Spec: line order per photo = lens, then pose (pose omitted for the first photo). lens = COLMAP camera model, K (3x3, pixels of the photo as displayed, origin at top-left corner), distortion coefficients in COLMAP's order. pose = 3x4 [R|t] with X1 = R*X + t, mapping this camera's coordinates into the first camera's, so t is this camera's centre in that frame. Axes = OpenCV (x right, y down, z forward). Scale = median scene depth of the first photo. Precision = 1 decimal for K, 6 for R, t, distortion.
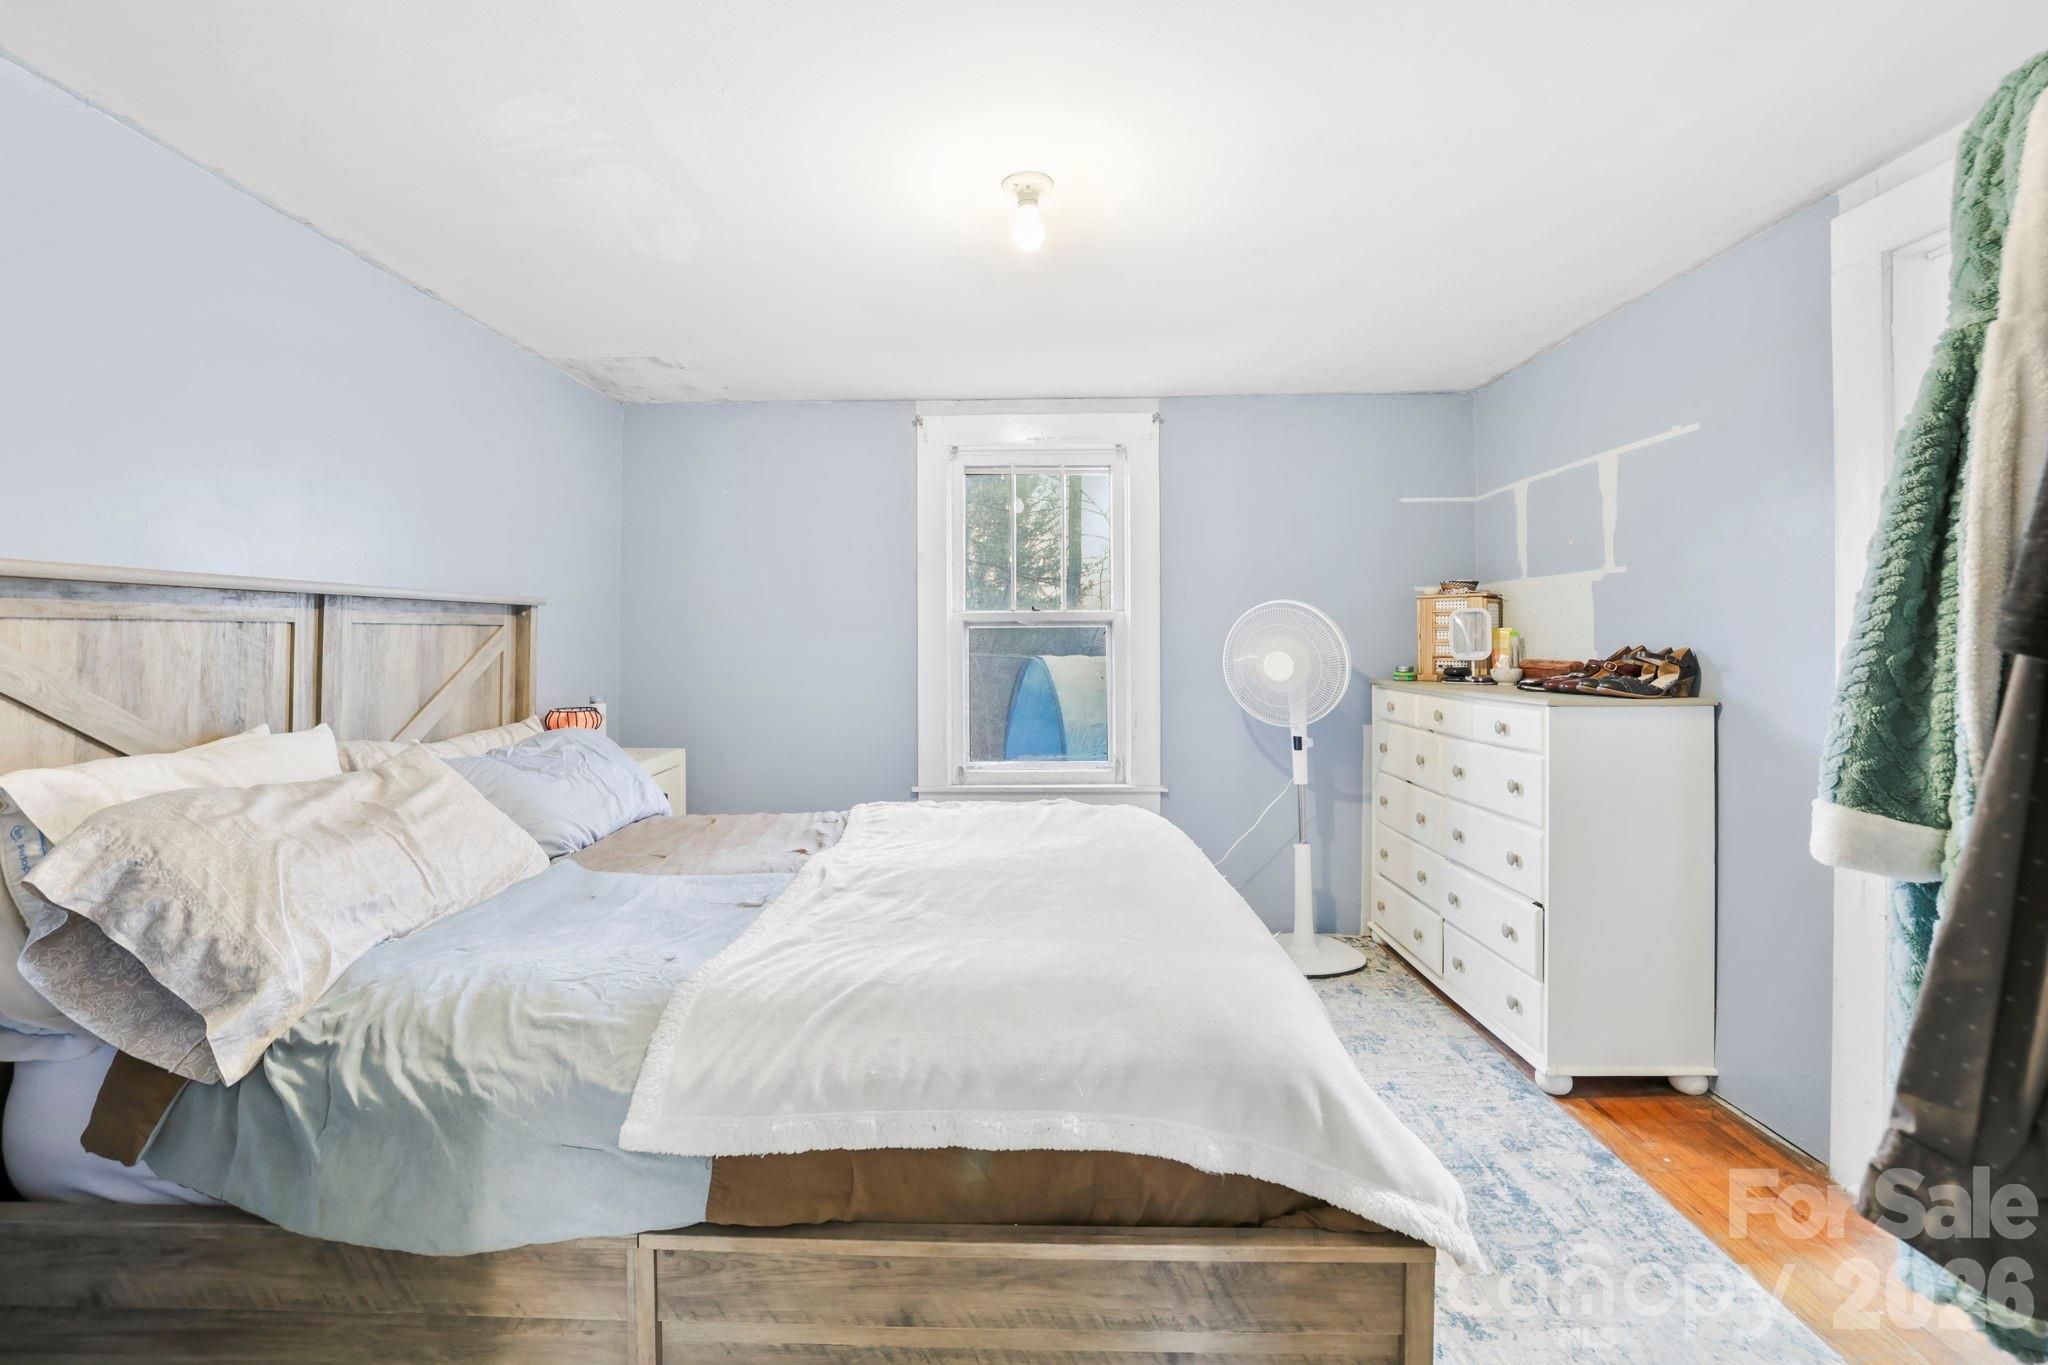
lens RADIAL K [[907.9, 0, 1016.3], [0, 907.9, 651.1], [0, 0, 1]] dist [-0.000078, 0.000075]
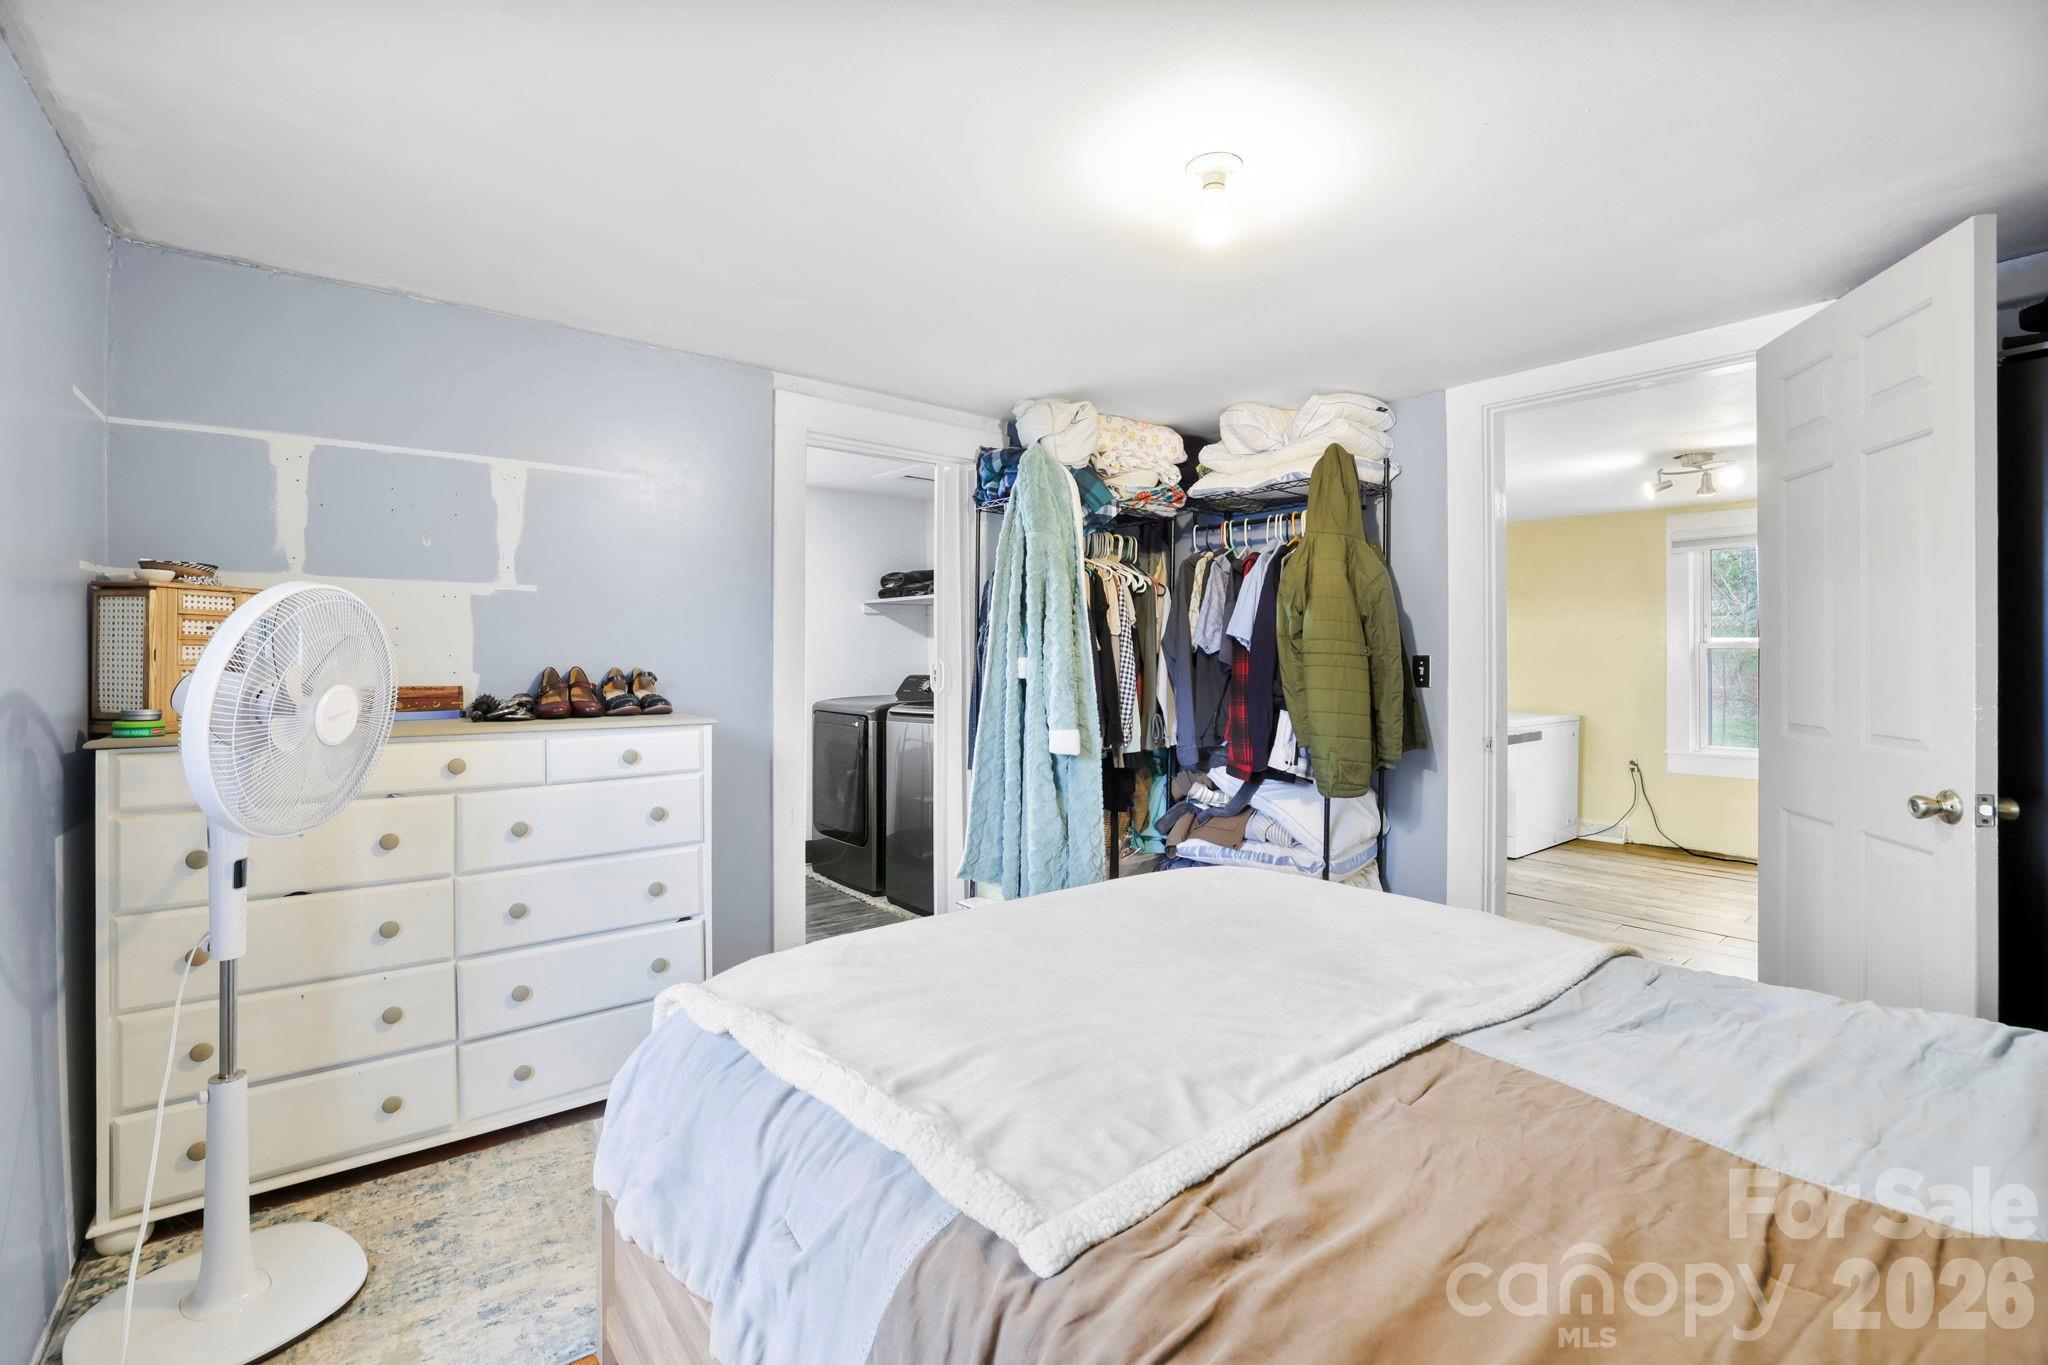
lens RADIAL K [[907.9, 0, 1016.3], [0, 907.9, 651.1], [0, 0, 1]] dist [-0.000078, 0.000075]
pose [[-0.616933, 0.002409, 0.787012, -0.393481], [0.002382, 0.999996, -0.001194, -0.019794], [-0.787012, 0.001138, -0.616937, 1.133483]]
